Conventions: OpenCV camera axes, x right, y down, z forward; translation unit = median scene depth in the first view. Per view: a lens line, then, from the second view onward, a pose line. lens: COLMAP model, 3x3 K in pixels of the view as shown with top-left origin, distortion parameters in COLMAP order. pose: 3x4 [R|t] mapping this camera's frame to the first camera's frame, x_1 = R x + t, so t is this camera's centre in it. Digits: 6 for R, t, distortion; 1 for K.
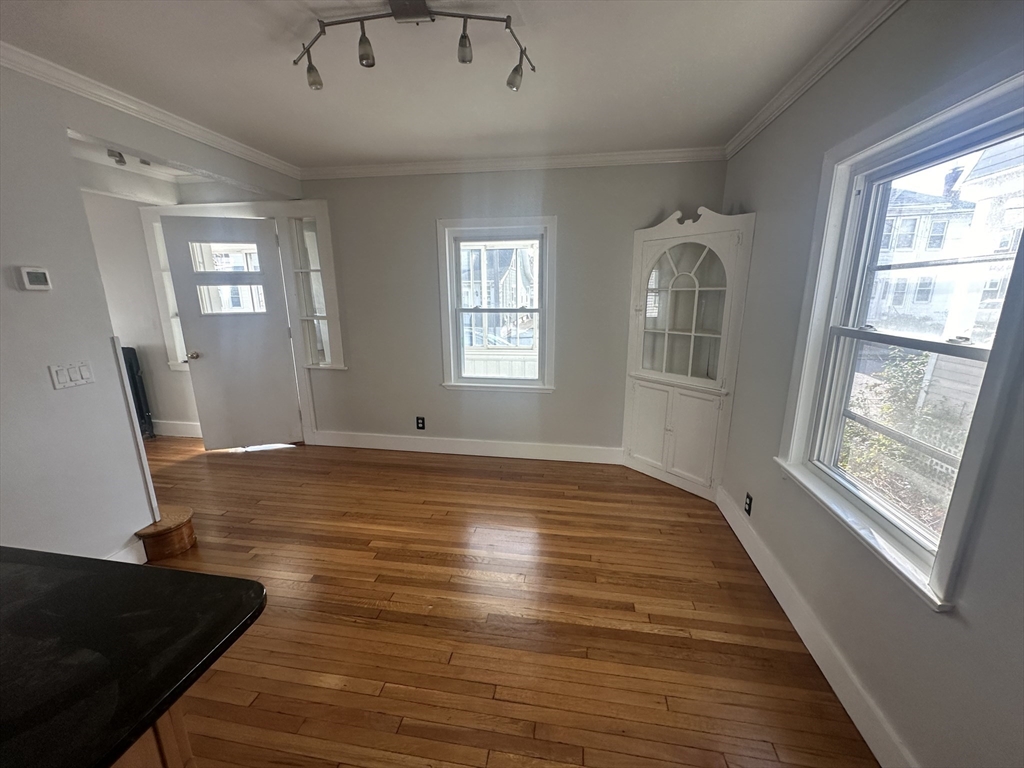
lens RADIAL K [[406.1, 0, 512.0], [0, 406.1, 384.0], [0, 0, 1]] dist [0.000214, 0.000032]
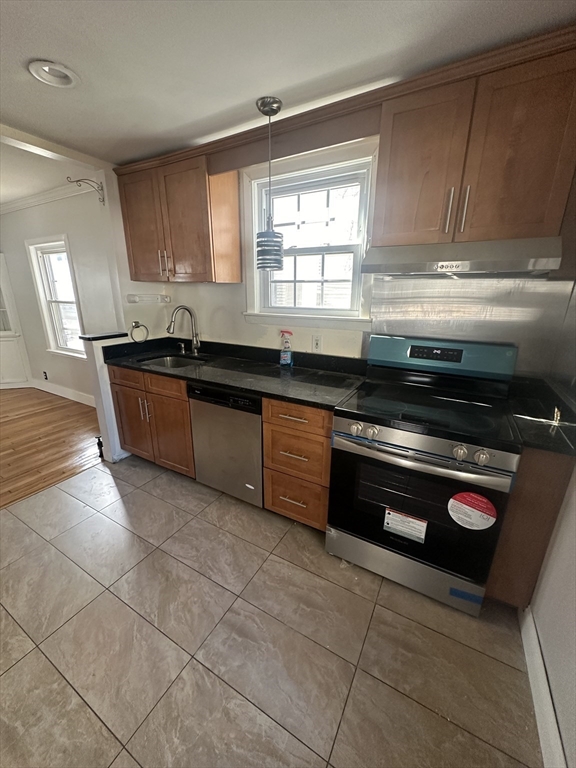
lens RADIAL K [[304.6, 0, 288.0], [0, 304.6, 384.0], [0, 0, 1]] dist [0.000214, 0.000032]
pose [[0.340199, -0.263280, 0.902745, -0.774711], [0.202408, 0.958005, 0.203119, 0.335560], [-0.918311, 0.113622, 0.379202, -1.355134]]
